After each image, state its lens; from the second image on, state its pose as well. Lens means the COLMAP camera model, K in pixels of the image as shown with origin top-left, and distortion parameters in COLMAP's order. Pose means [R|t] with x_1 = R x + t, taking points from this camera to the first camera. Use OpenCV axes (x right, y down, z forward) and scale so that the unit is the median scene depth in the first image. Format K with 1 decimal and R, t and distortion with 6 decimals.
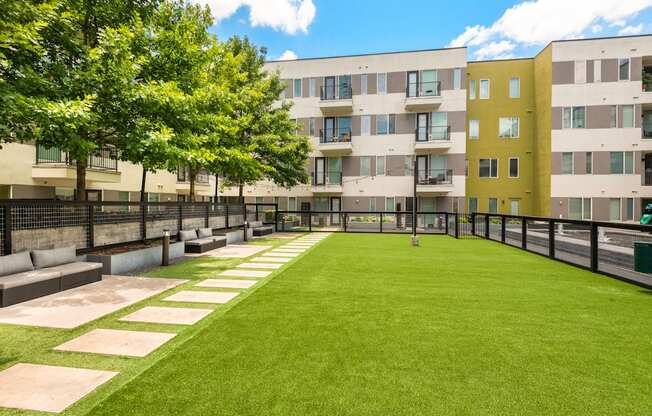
lens RADIAL K [[315.5, 0, 326.0], [0, 315.5, 208.0], [0, 0, 1]] dist [0.000046, -0.000483]
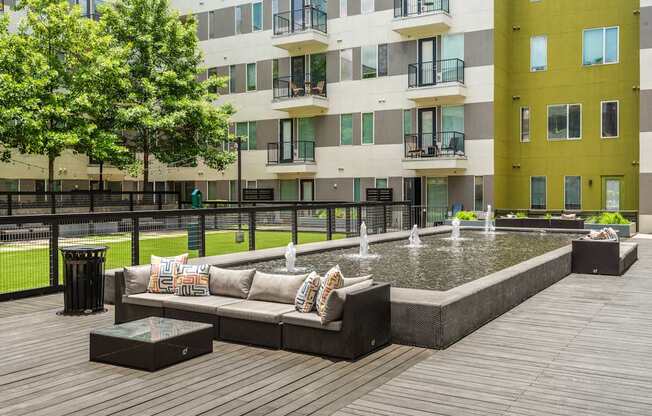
lens RADIAL K [[637.7, 0, 326.0], [0, 637.7, 208.0], [0, 0, 1]] dist [-0.015162, -0.010115]
pose [[0.926393, -0.001646, -0.376554, 0.585137], [0.004464, 0.999968, 0.006611, 0.016319], [0.376531, -0.007805, 0.926371, -0.213893]]
